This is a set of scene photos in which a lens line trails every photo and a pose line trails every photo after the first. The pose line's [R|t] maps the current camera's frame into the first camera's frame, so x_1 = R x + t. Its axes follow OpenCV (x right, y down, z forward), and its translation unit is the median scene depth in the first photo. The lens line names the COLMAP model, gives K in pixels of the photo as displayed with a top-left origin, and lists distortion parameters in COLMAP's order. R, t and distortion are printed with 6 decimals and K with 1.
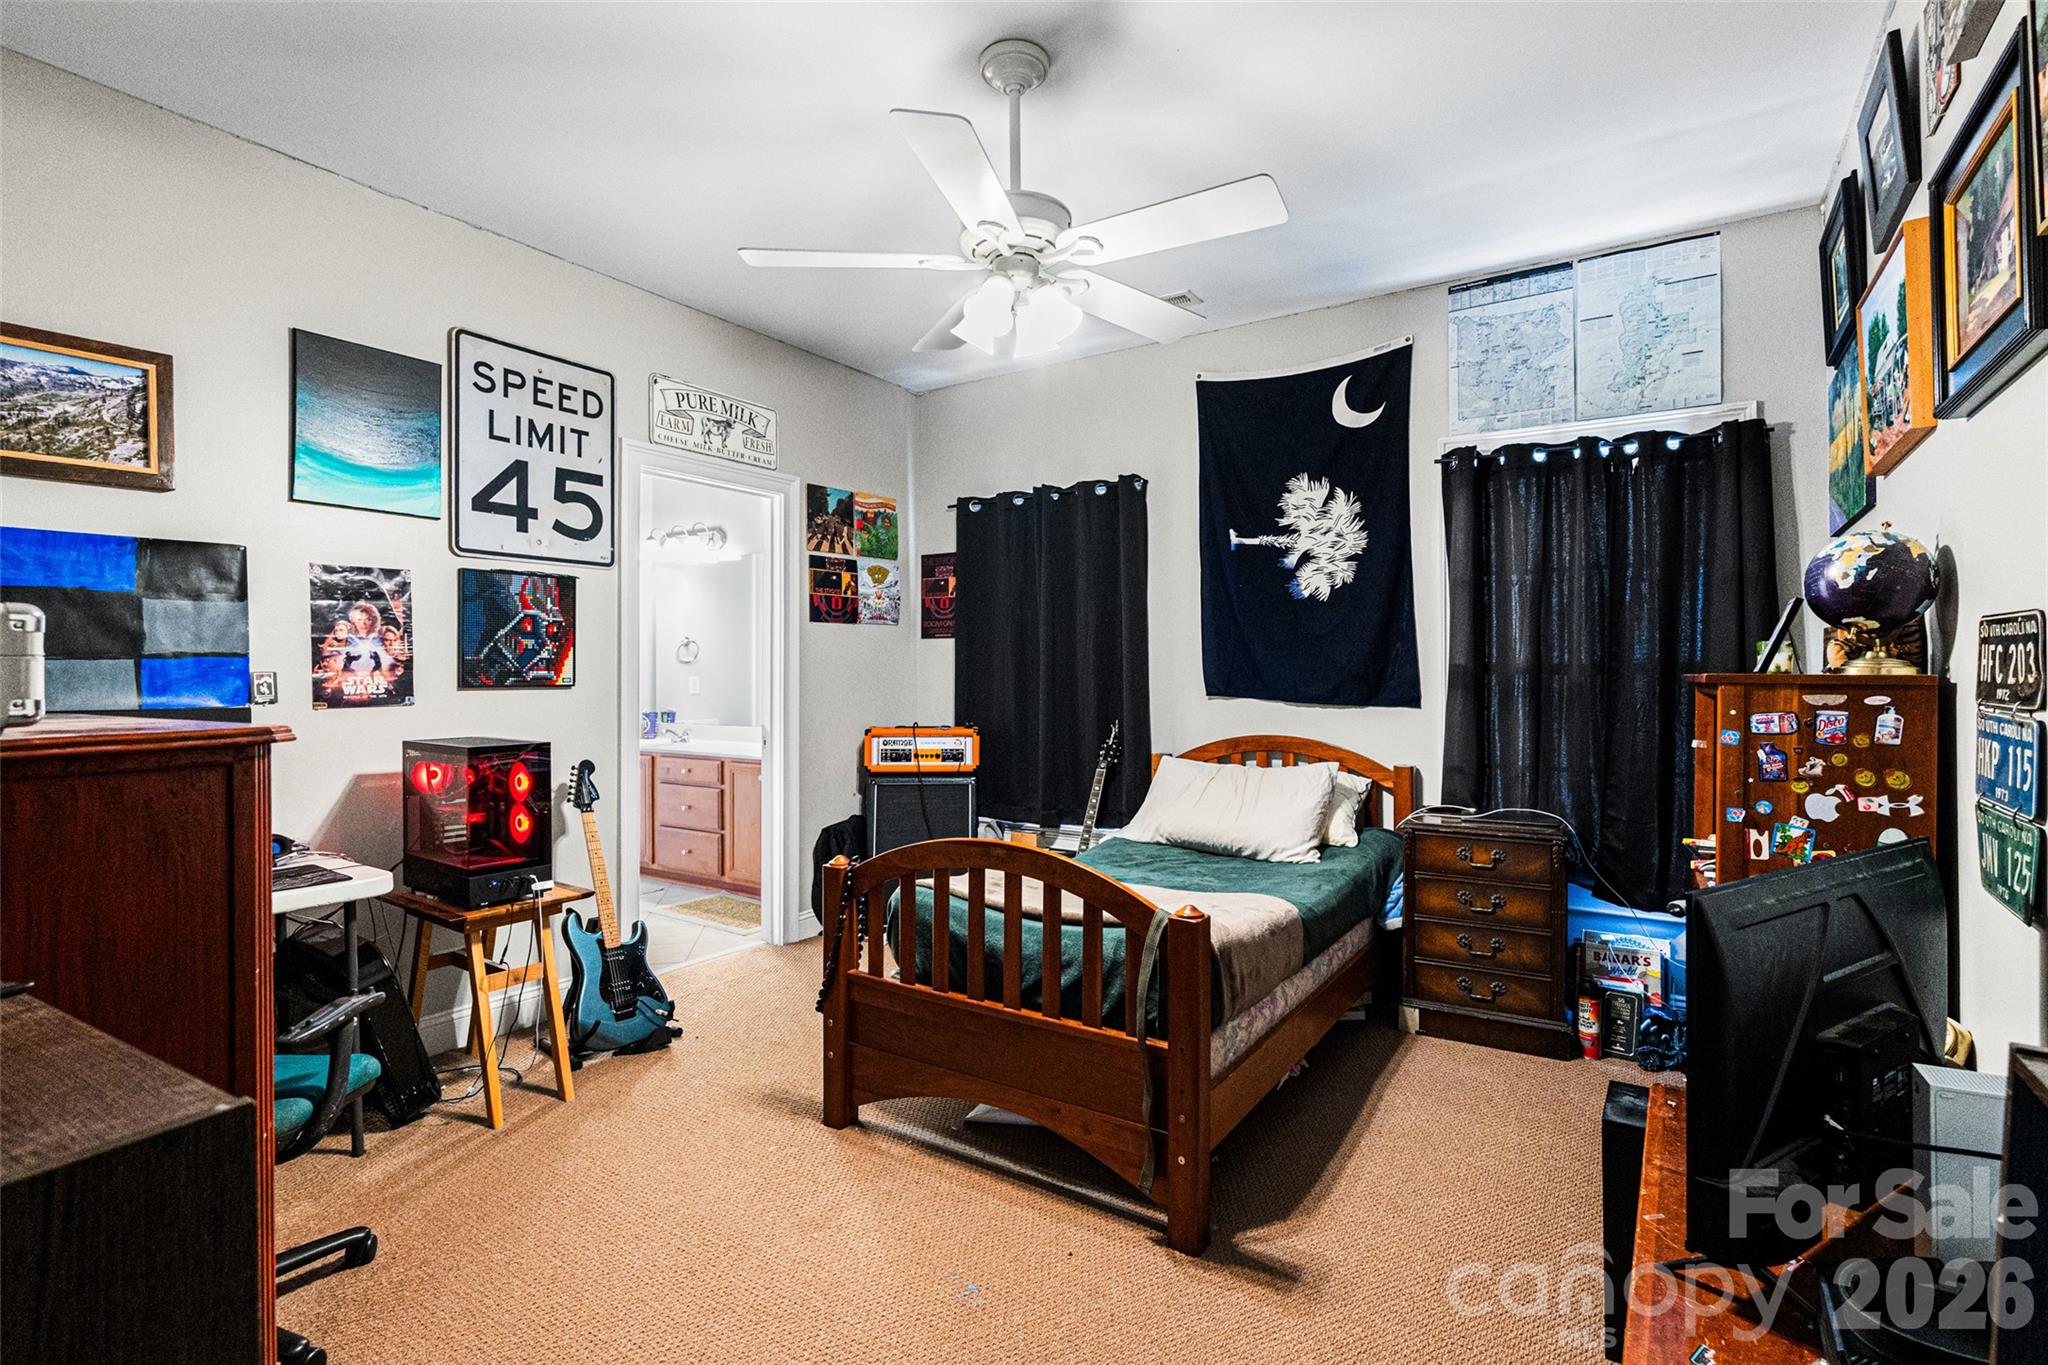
lens RADIAL K [[955.3, 0, 1026.6], [0, 955.3, 673.8], [0, 0, 1]] dist [-0.010209, 0.003803]
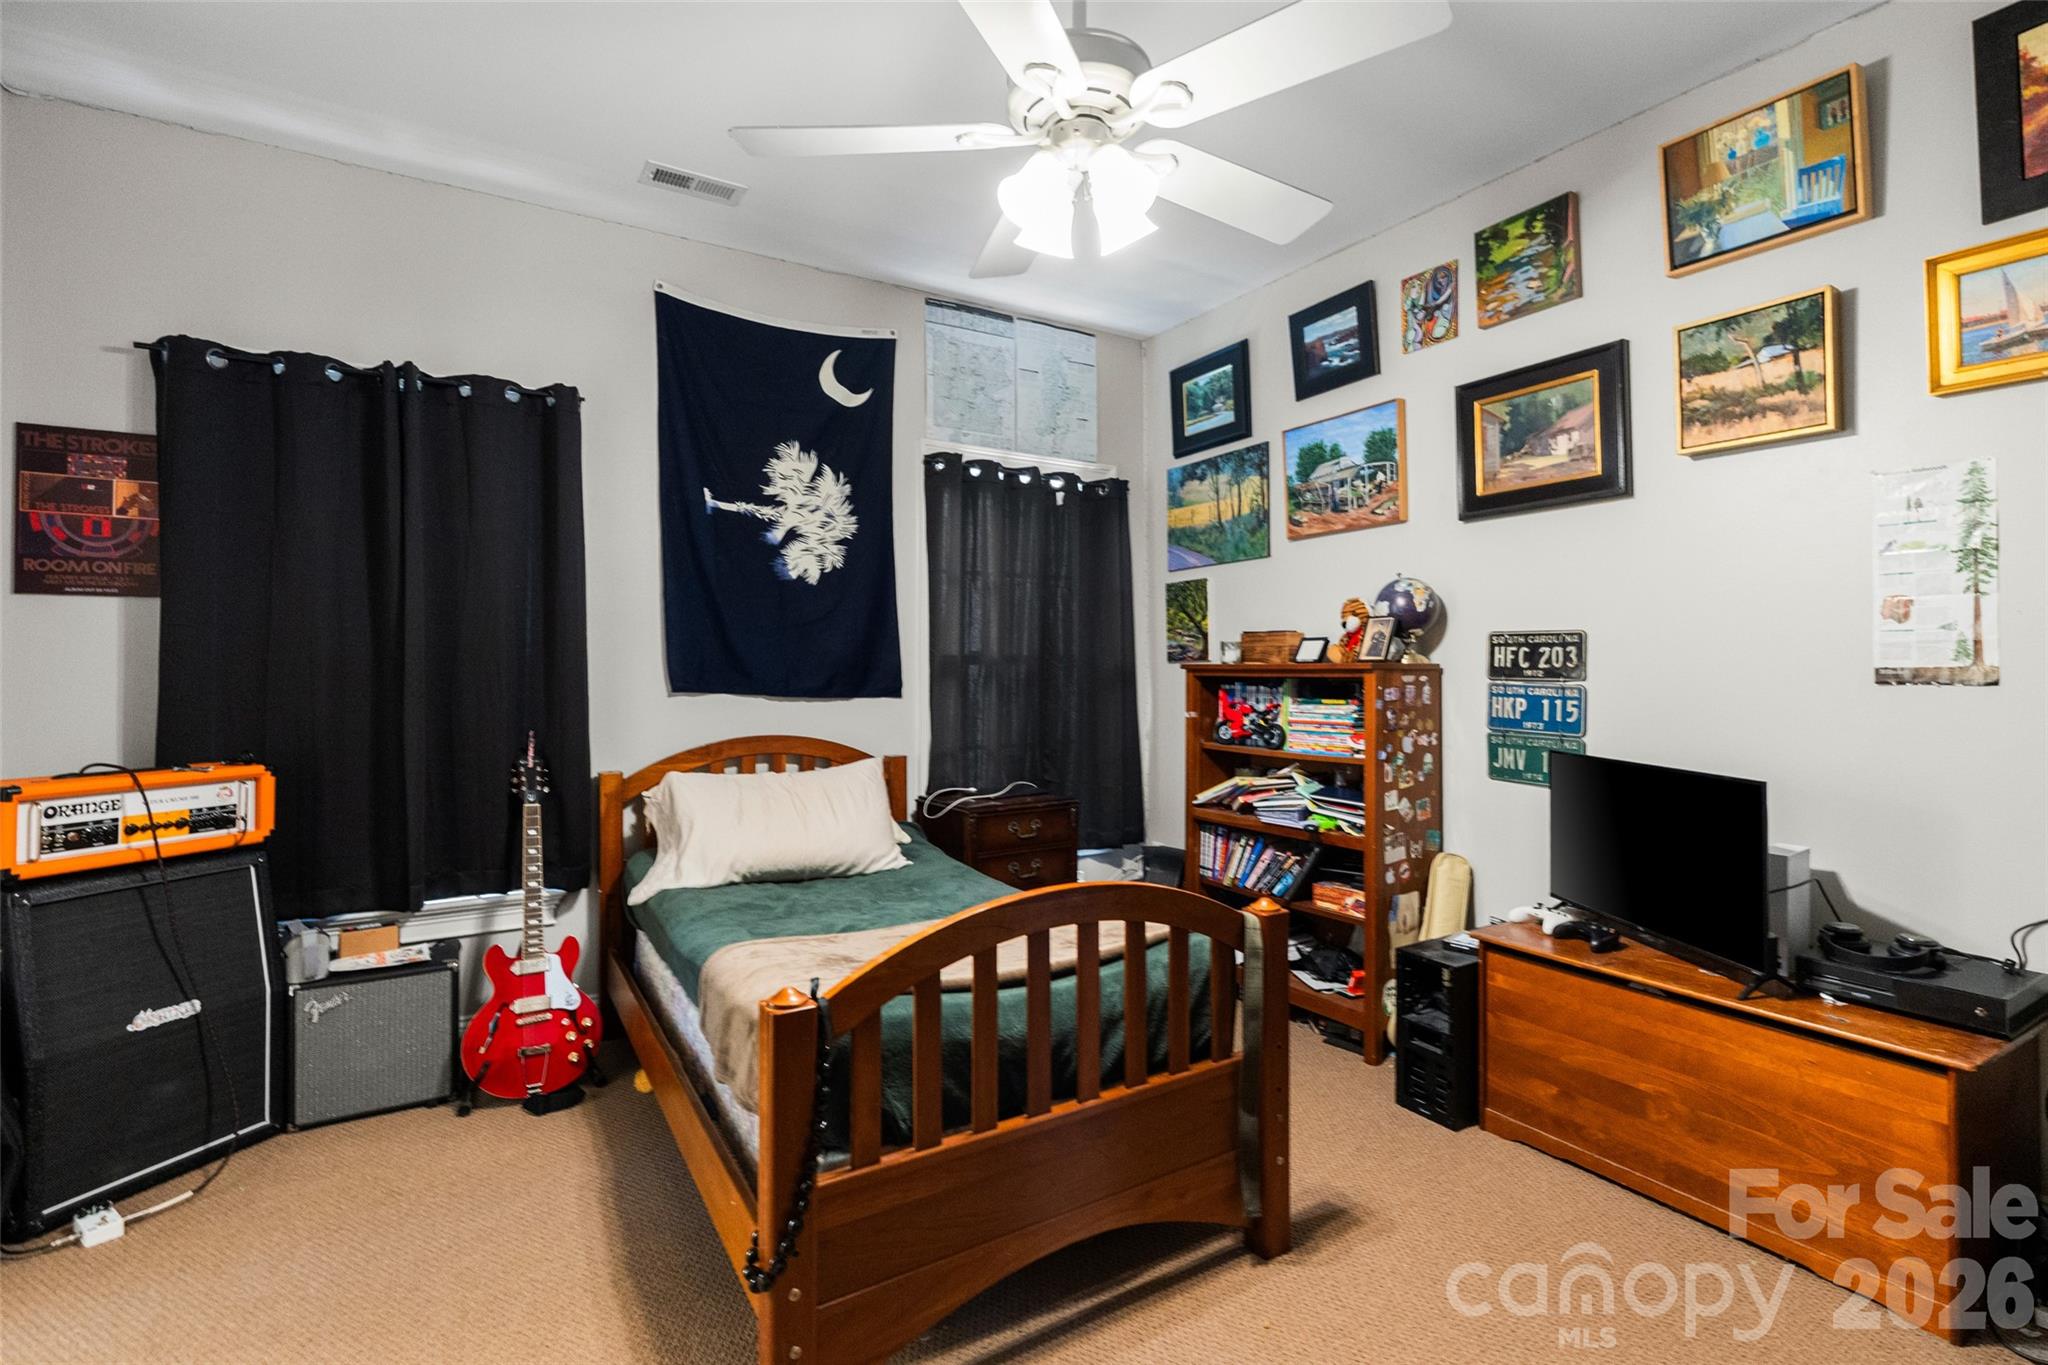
lens RADIAL K [[955.3, 0, 1033.4], [0, 955.3, 652.2], [0, 0, 1]] dist [-0.010209, 0.003803]
pose [[0.414151, 0.010966, 0.910142, -0.551653], [0.002036, 0.999914, -0.012974, 0.001127], [-0.910206, 0.007227, 0.414093, 0.542415]]
